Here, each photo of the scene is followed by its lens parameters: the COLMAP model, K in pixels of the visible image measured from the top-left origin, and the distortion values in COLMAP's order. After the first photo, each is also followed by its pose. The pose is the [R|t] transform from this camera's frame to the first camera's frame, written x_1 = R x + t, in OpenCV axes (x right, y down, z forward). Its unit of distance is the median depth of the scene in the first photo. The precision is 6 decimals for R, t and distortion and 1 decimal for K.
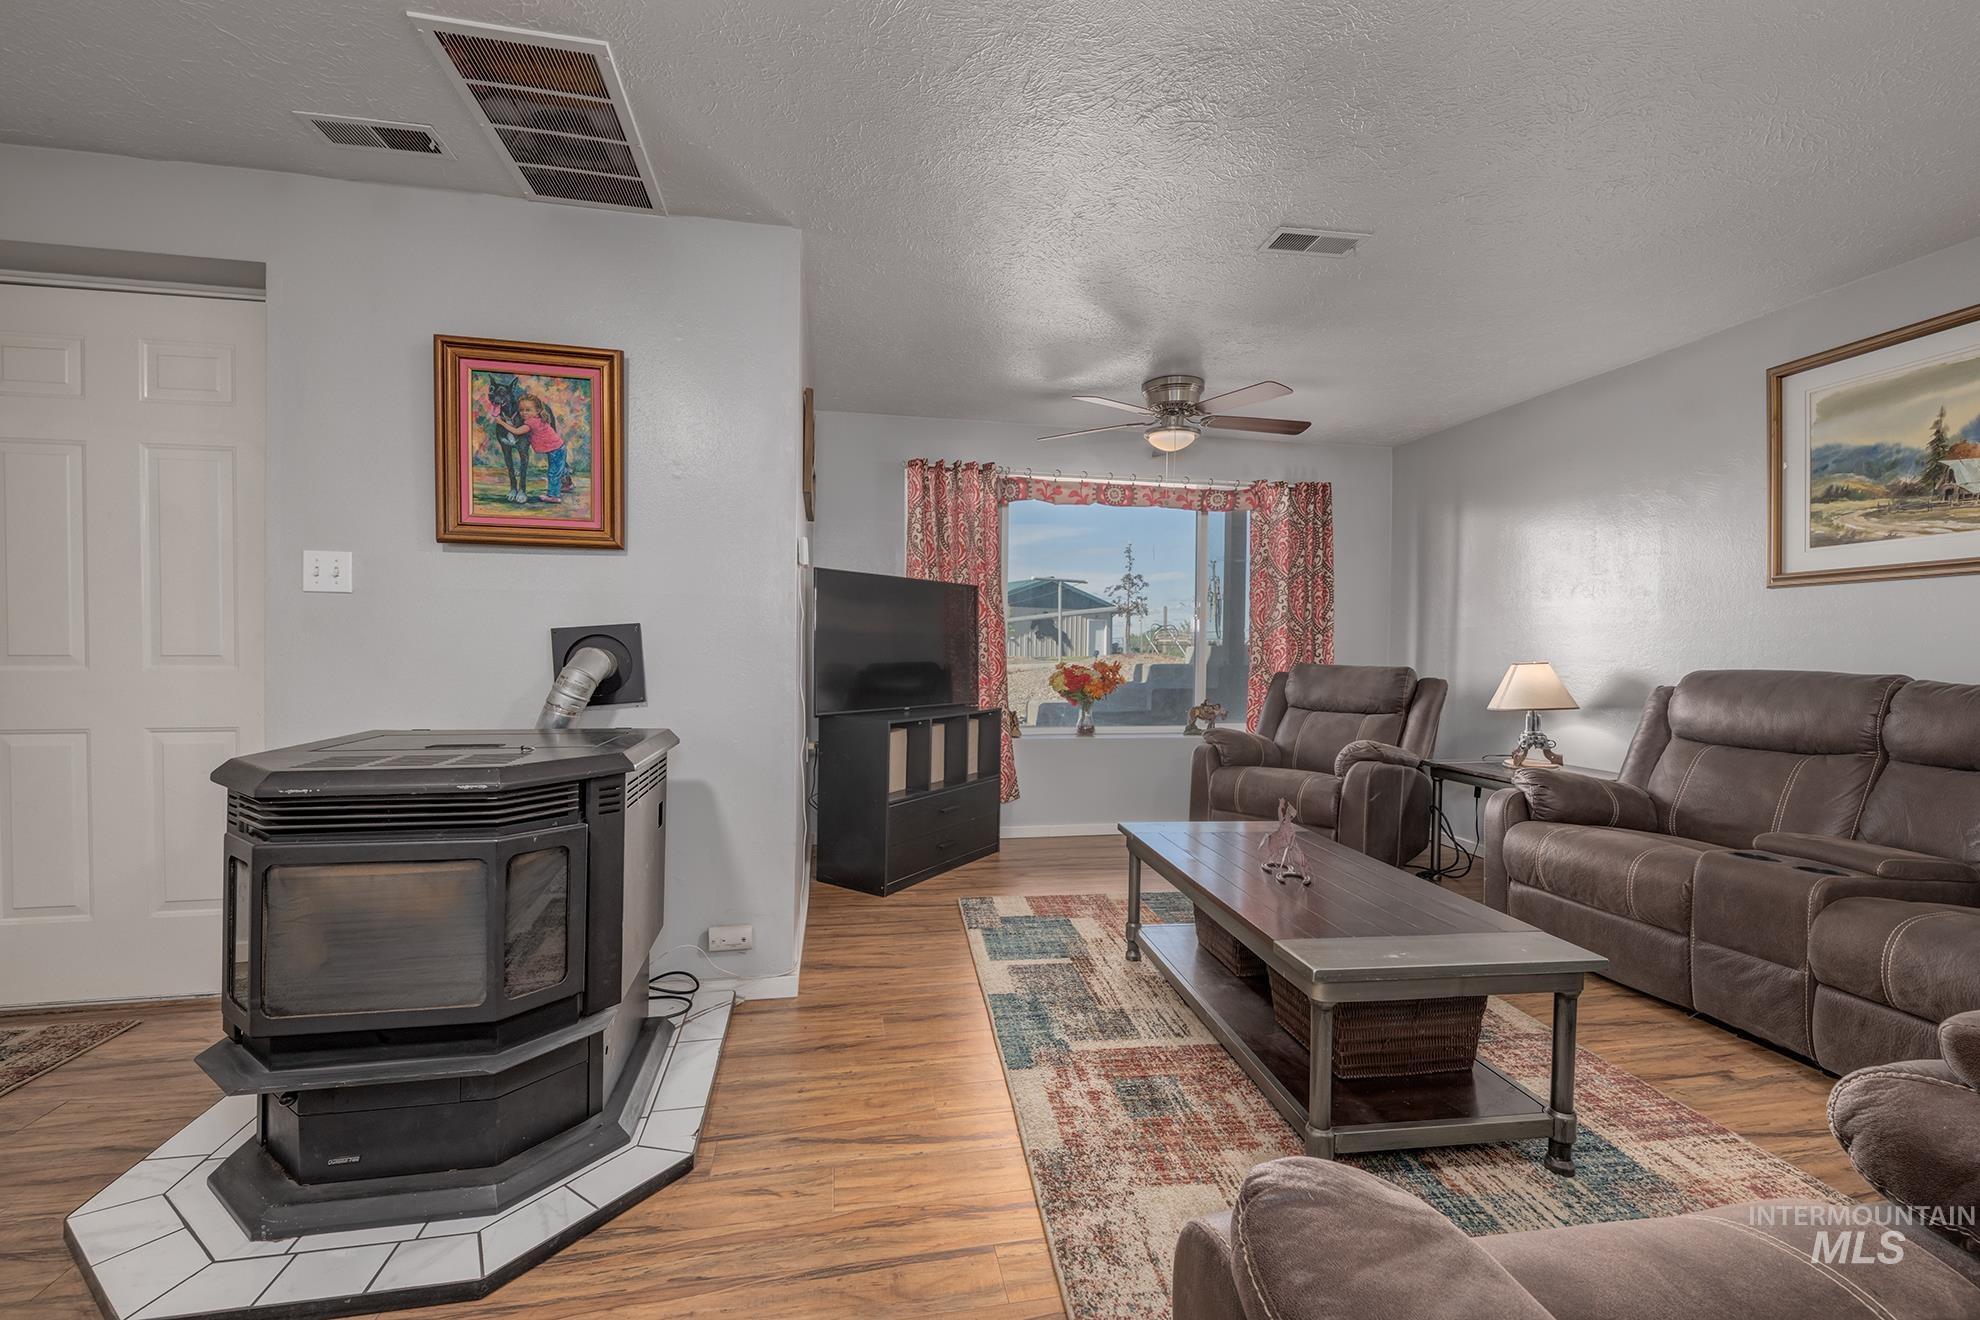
lens RADIAL K [[796.9, 0, 868.5], [0, 796.9, 657.5], [0, 0, 1]] dist [0.003207, -0.002648]
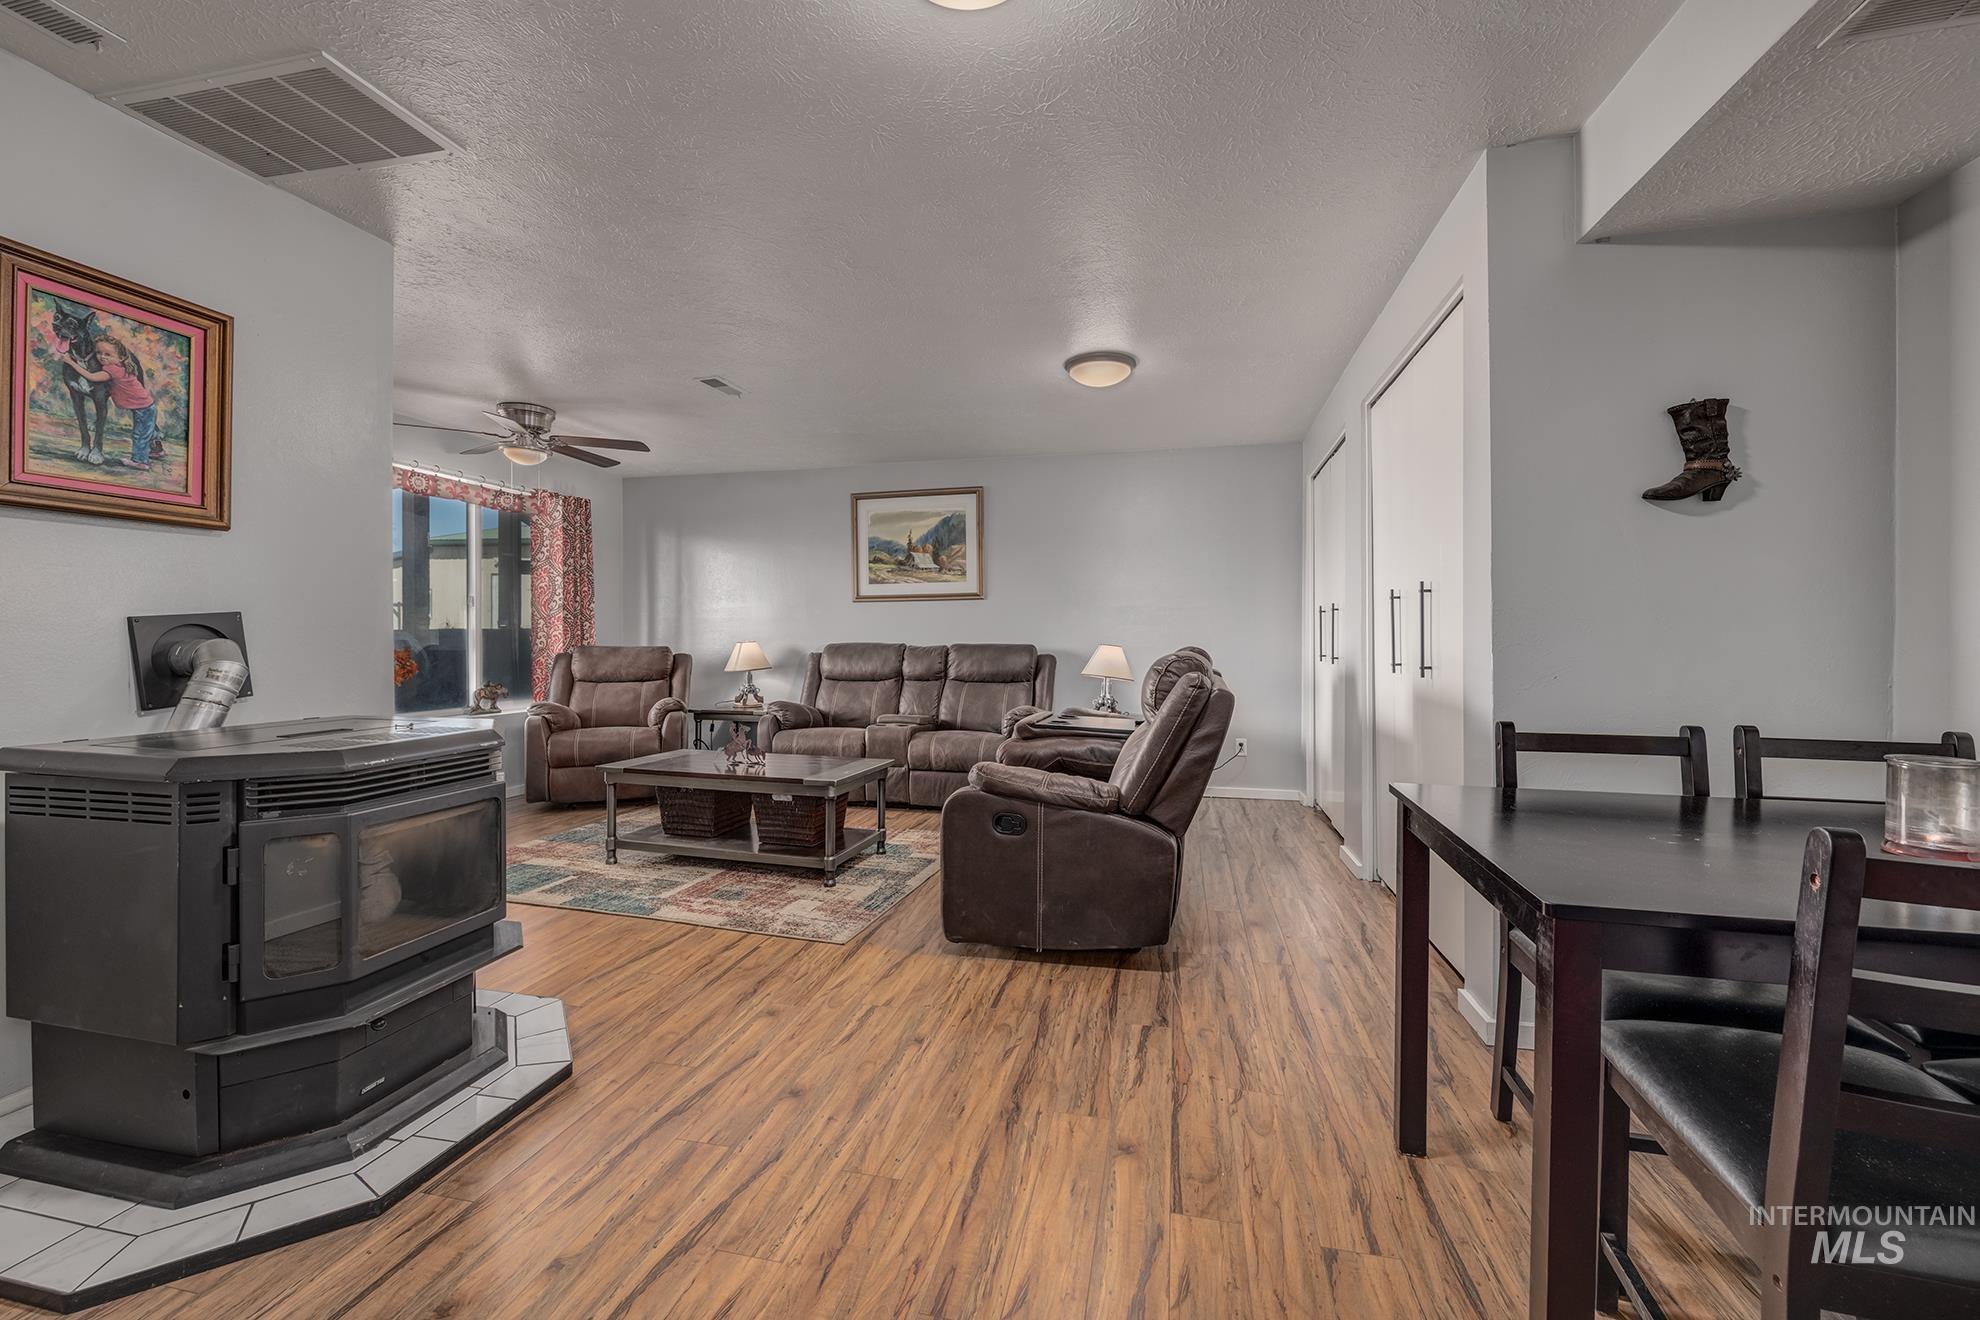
lens RADIAL K [[796.9, 0, 996.5], [0, 796.9, 647.7], [0, 0, 1]] dist [0.003207, -0.002648]
pose [[0.390847, -0.022904, 0.920171, -0.820625], [0.014549, 0.999719, 0.018705, -0.006401], [-0.920341, 0.006077, 0.391070, -0.172879]]
